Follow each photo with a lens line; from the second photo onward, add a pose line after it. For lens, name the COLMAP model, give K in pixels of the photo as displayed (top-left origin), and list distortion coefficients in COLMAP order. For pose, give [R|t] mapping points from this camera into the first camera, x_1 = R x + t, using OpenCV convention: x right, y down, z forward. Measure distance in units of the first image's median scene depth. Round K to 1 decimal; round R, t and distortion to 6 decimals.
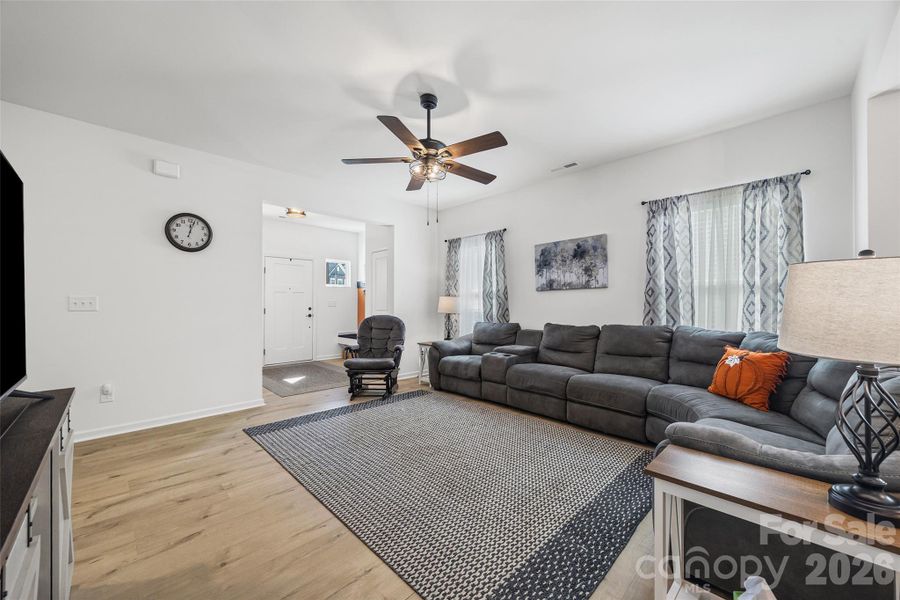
lens RADIAL K [[348.1, 0, 452.2], [0, 348.1, 301.5], [0, 0, 1]] dist [-0.003266, -0.000190]
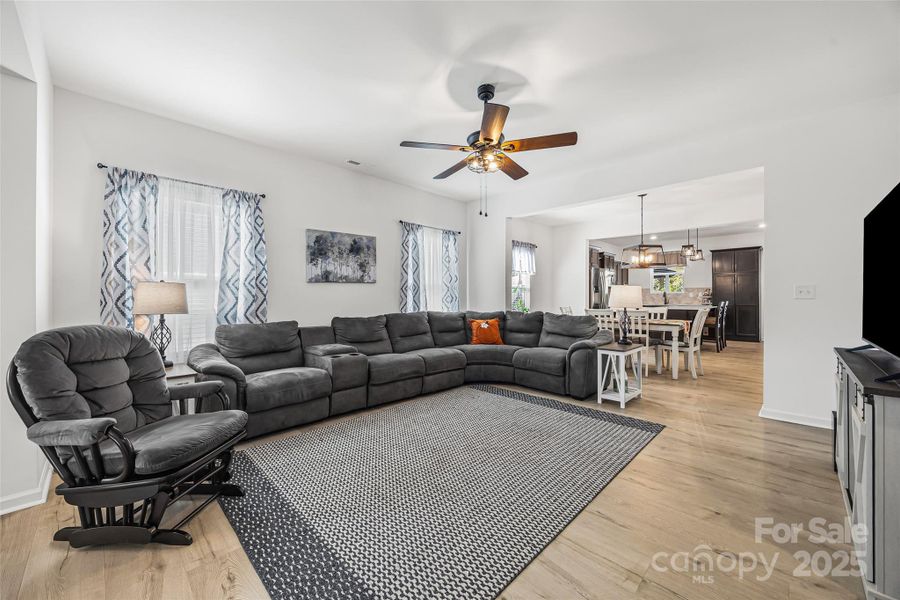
lens RADIAL K [[344.5, 0, 453.0], [0, 344.5, 297.5], [0, 0, 1]] dist [0.000108, -0.000139]
pose [[-0.016464, 0.002183, 0.999862, -0.830911], [-0.000820, 0.999997, -0.002196, 0.012851], [-0.999864, -0.000856, -0.016462, 0.876803]]
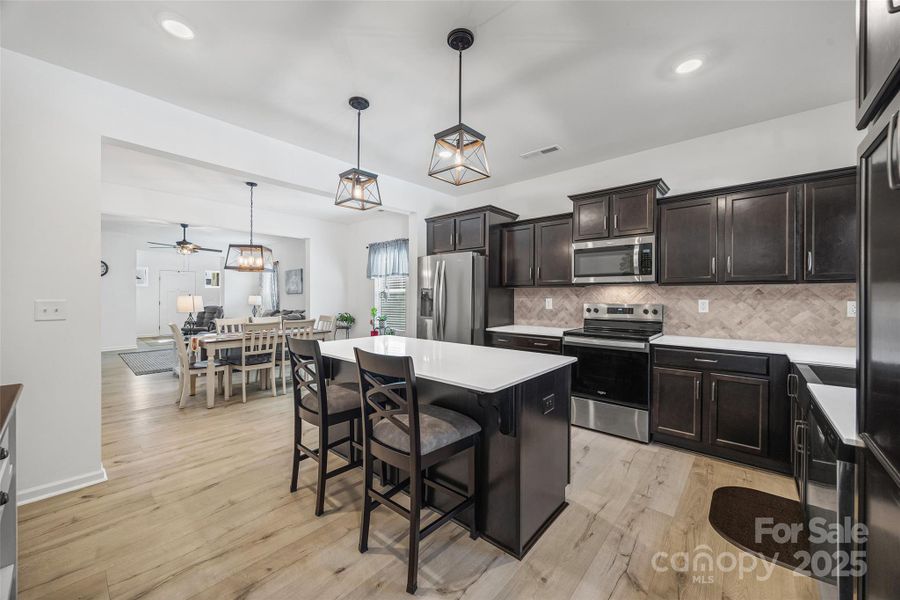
lens RADIAL K [[344.4, 0, 448.3], [0, 344.4, 292.2], [0, 0, 1]] dist [0.001700, 0.000100]
pose [[0.998282, 0.001765, 0.058557, 1.422789], [-0.001823, 0.999998, 0.000934, -0.052437], [-0.058556, -0.001039, 0.998284, -1.391873]]
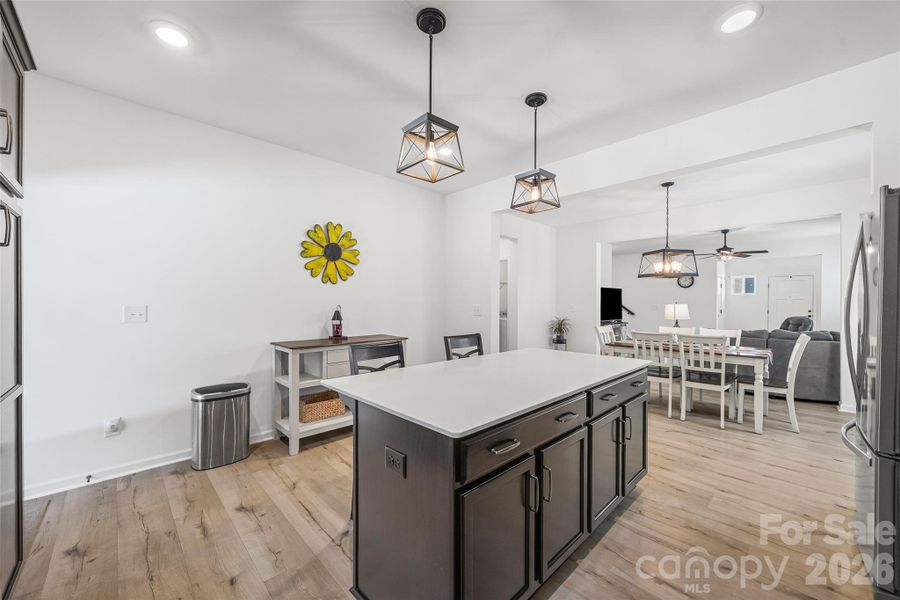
lens RADIAL K [[344.5, 0, 453.0], [0, 344.5, 297.5], [0, 0, 1]] dist [0.000108, -0.000139]
pose [[-0.020850, -0.009058, -0.999742, 2.000527], [0.002794, 0.999955, -0.009119, -0.048628], [0.999779, -0.002983, -0.020824, -0.770509]]
